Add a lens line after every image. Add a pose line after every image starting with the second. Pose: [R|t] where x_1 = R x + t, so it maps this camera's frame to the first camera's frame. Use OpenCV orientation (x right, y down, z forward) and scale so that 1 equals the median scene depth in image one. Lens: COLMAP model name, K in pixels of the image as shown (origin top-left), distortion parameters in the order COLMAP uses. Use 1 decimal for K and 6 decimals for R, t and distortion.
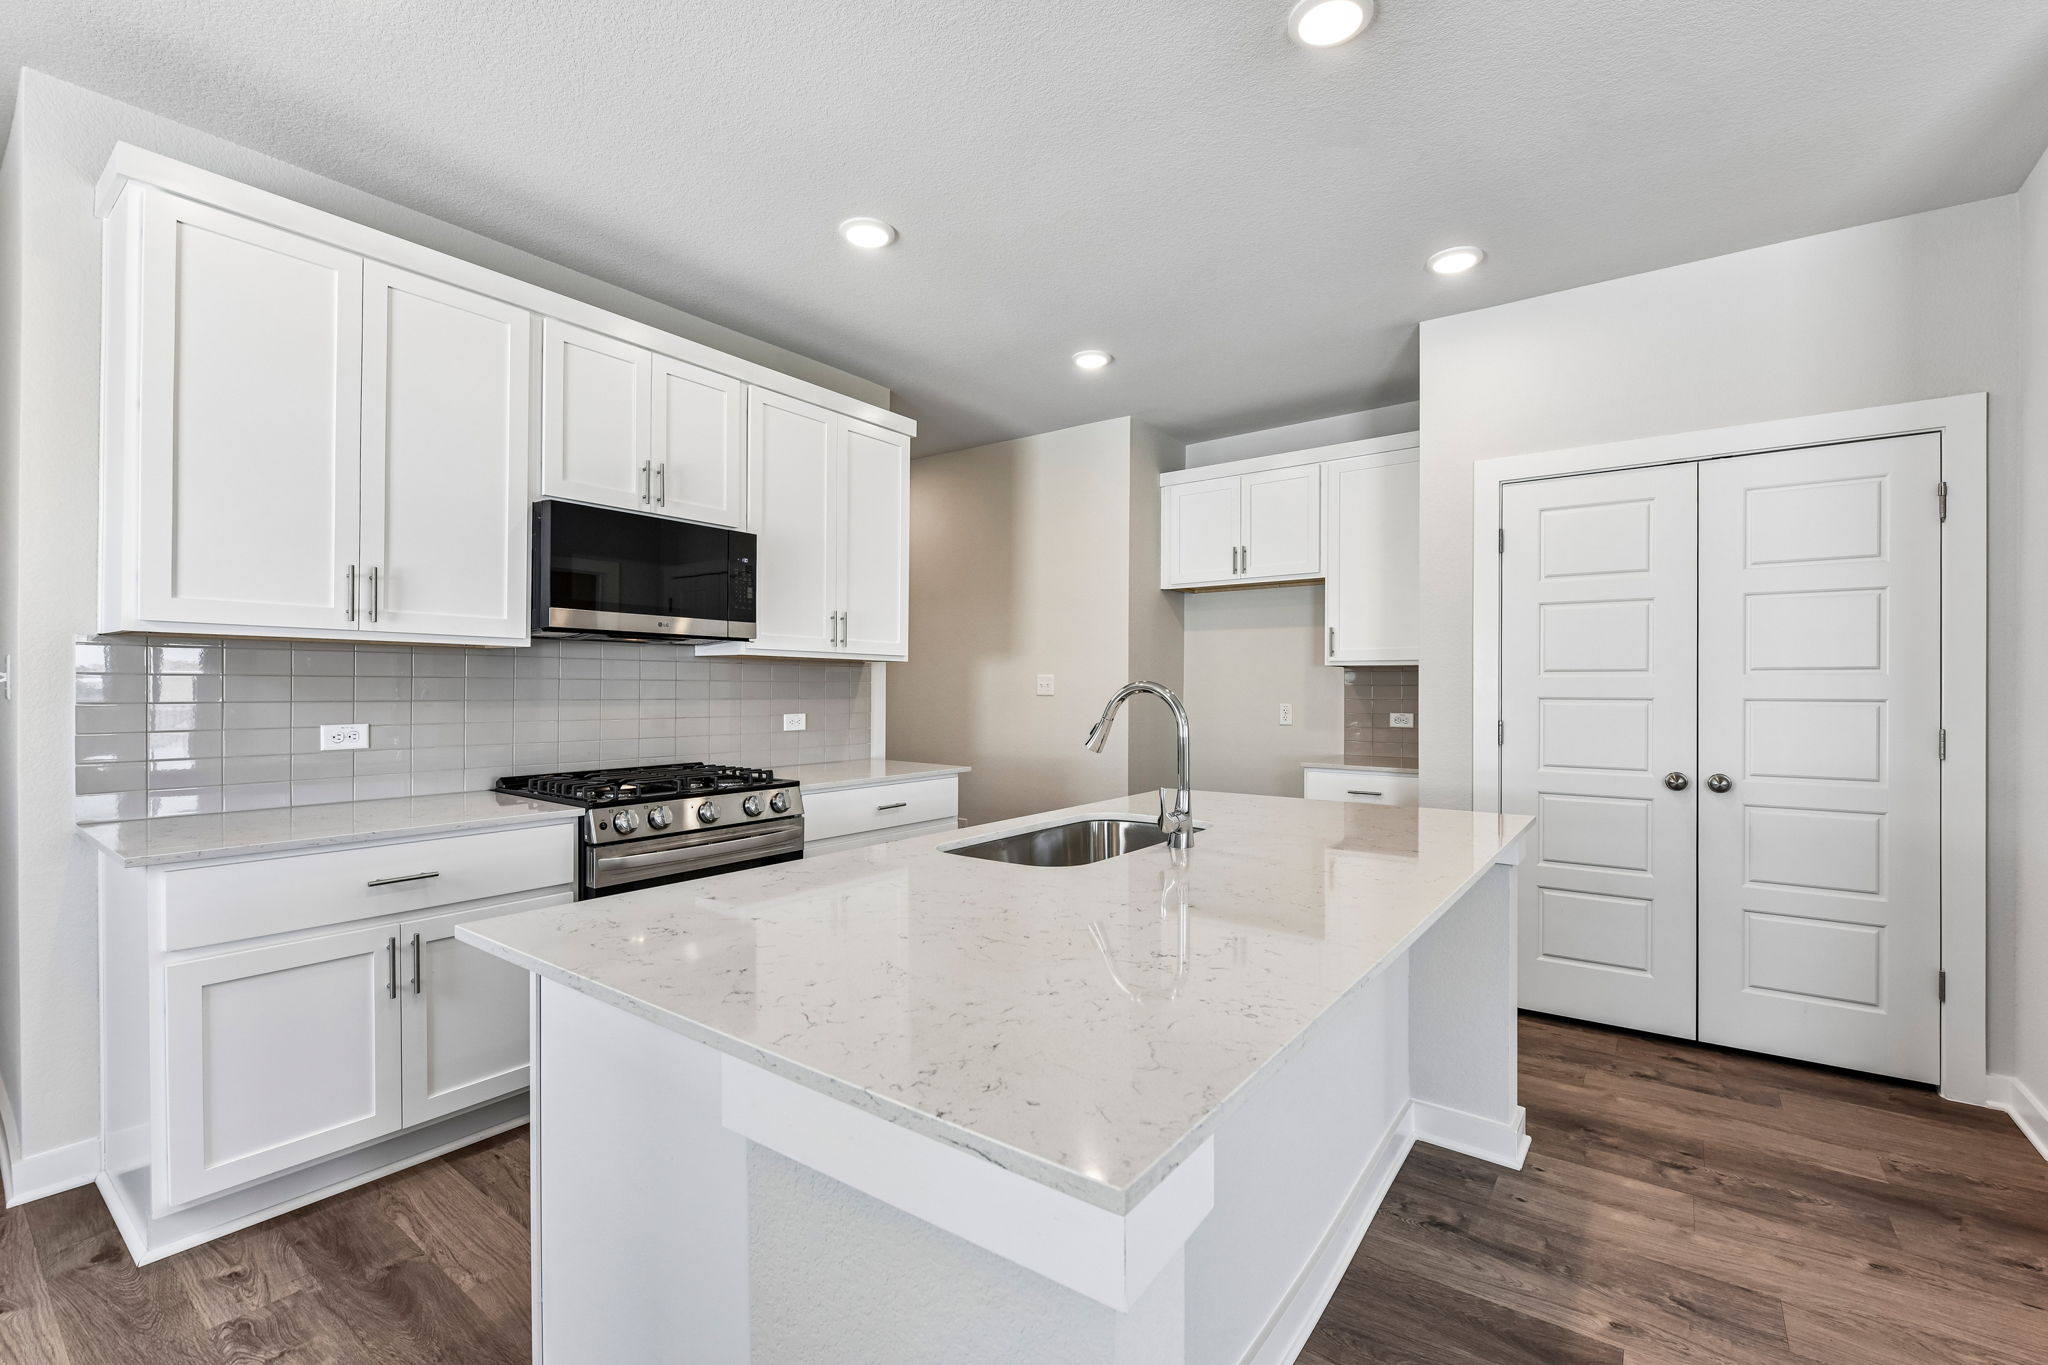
lens RADIAL K [[882.4, 0, 1039.2], [0, 882.4, 683.6], [0, 0, 1]] dist [-0.016459, -0.000453]
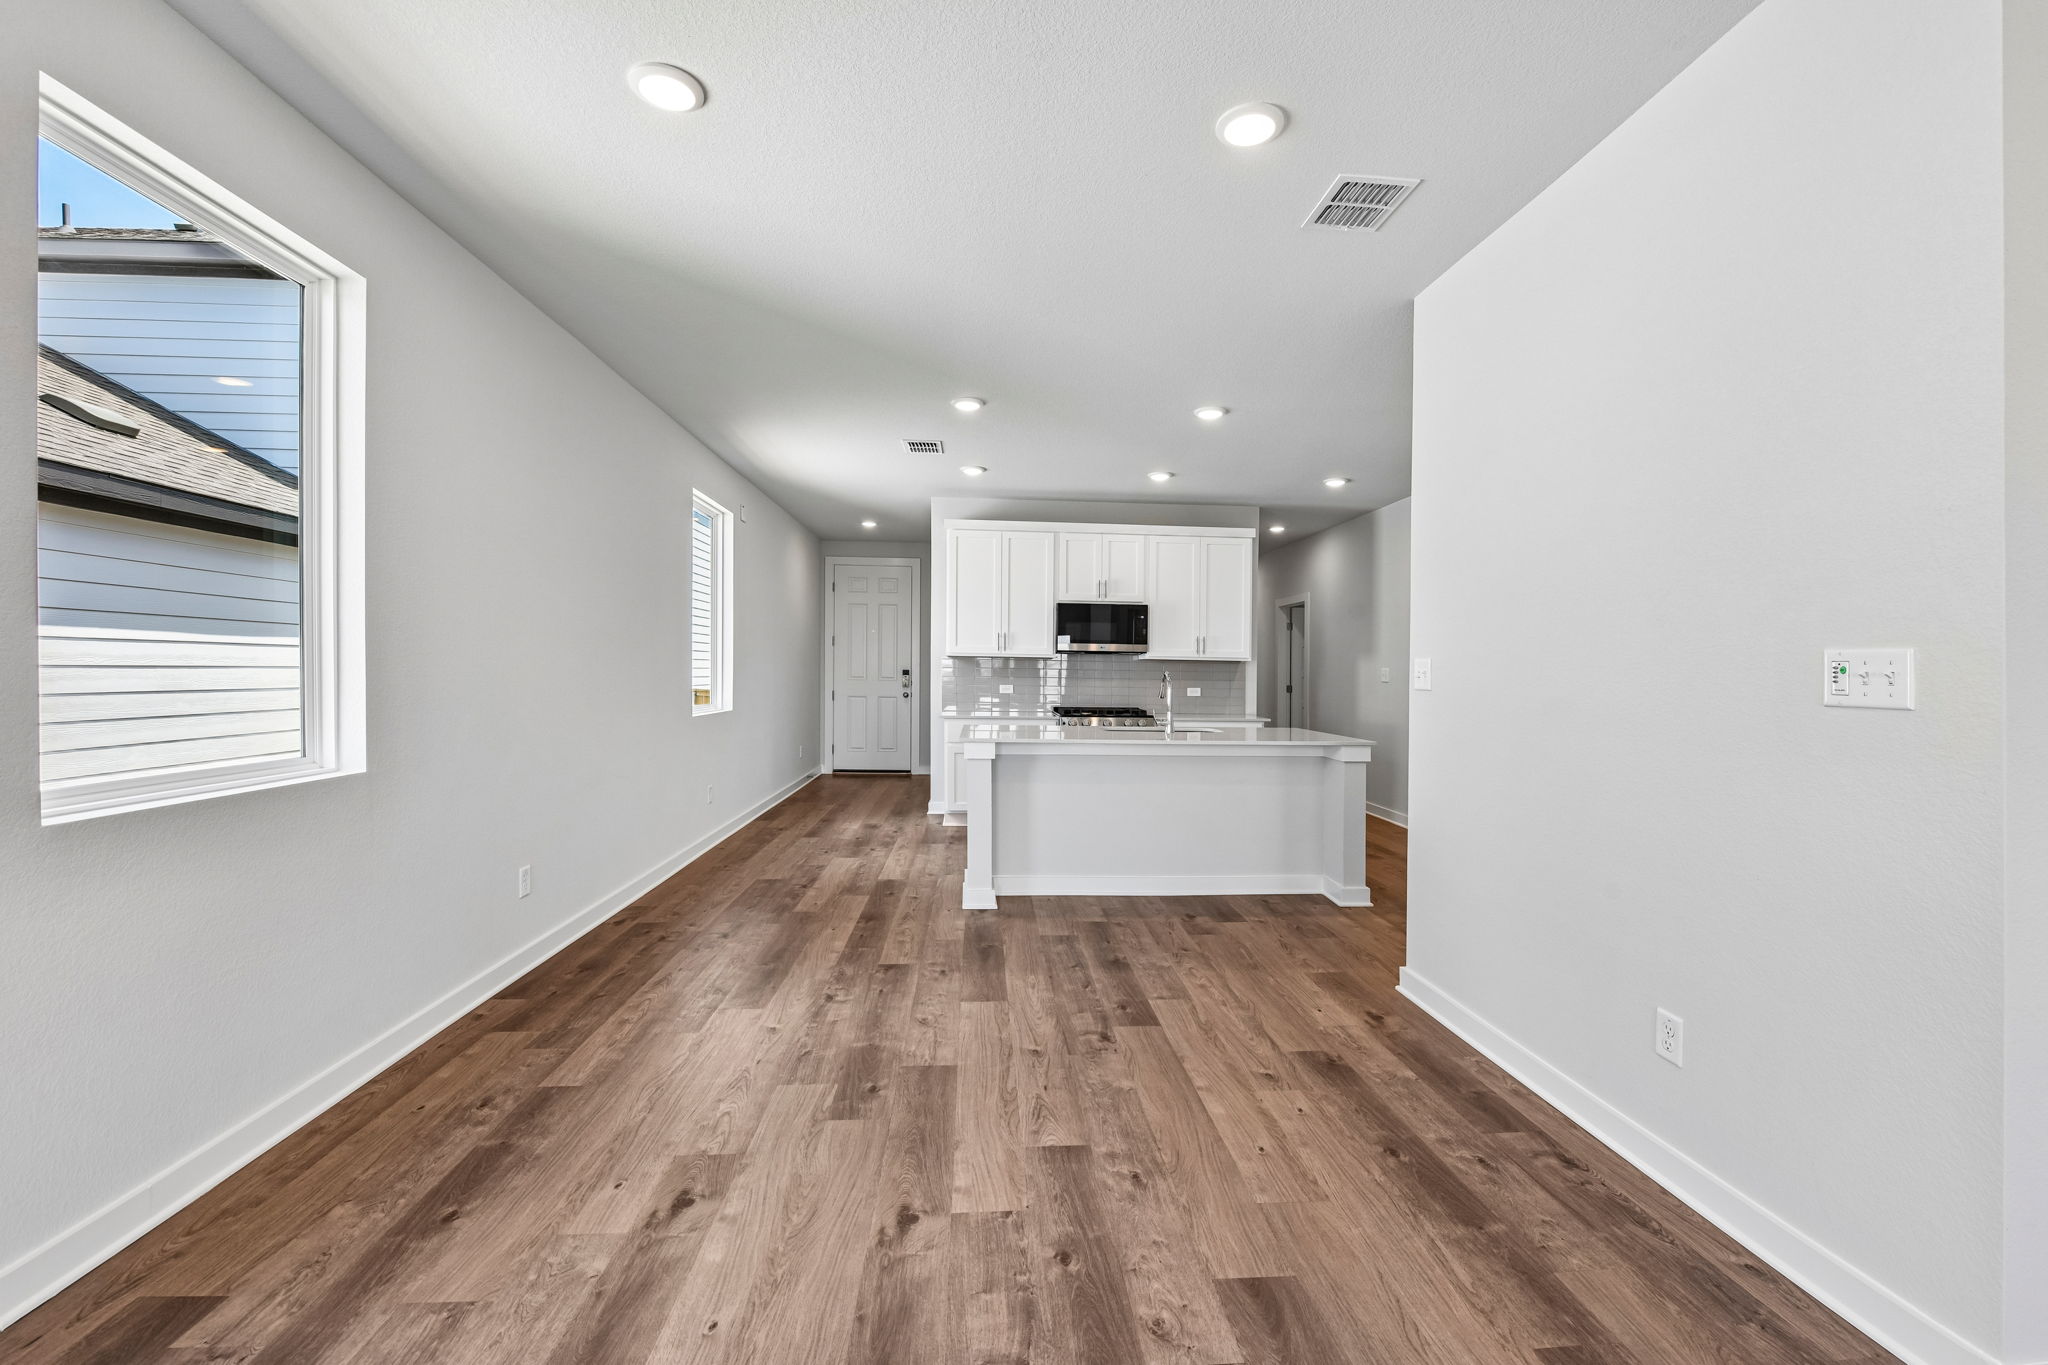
lens RADIAL K [[818.6, 0, 1029.8], [0, 818.6, 676.7], [0, 0, 1]] dist [-0.000194, -0.007597]
pose [[0.646397, 0.008428, -0.762955, 1.273991], [-0.007551, 0.999961, 0.004649, 0.005271], [0.762964, 0.002756, 0.646435, -0.676615]]
